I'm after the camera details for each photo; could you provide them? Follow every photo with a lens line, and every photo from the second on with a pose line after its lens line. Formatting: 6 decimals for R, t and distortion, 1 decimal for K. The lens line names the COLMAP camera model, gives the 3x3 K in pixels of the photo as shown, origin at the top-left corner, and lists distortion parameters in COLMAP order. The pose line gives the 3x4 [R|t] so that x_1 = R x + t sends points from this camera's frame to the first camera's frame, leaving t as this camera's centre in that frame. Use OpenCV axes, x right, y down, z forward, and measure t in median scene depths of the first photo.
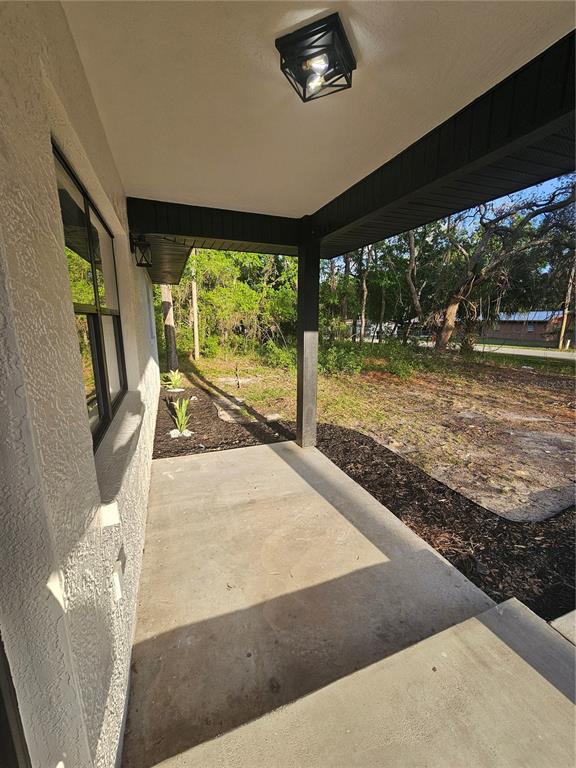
lens RADIAL K [[315.0, 0, 289.4], [0, 315.0, 385.9], [0, 0, 1]] dist [-0.002897, 0.000225]
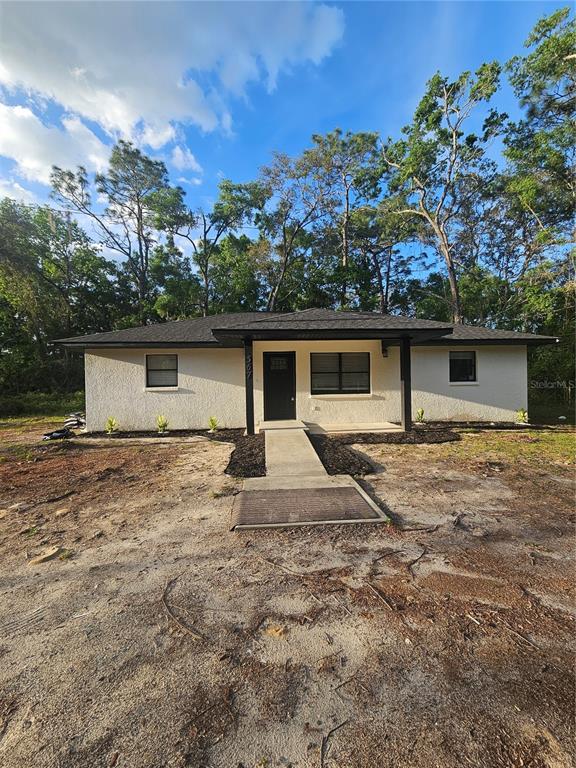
lens RADIAL K [[315.0, 0, 290.3], [0, 315.0, 383.7], [0, 0, 1]] dist [-0.002897, 0.000225]
pose [[-0.287865, 0.004746, -0.957659, 1.654402], [-0.180892, 0.981717, 0.059240, -0.067618], [0.940432, 0.190286, -0.281744, 0.604316]]
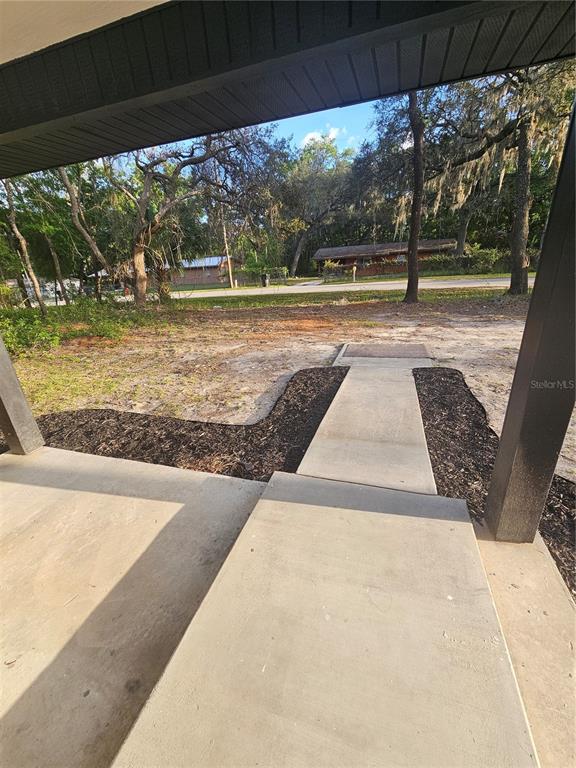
lens RADIAL K [[315.0, 0, 291.0], [0, 315.0, 385.6], [0, 0, 1]] dist [-0.002897, 0.000225]
pose [[0.623707, -0.329818, 0.708668, -0.031064], [0.225842, 0.943992, 0.240572, -0.000530], [-0.748322, 0.010000, 0.663261, 0.006406]]
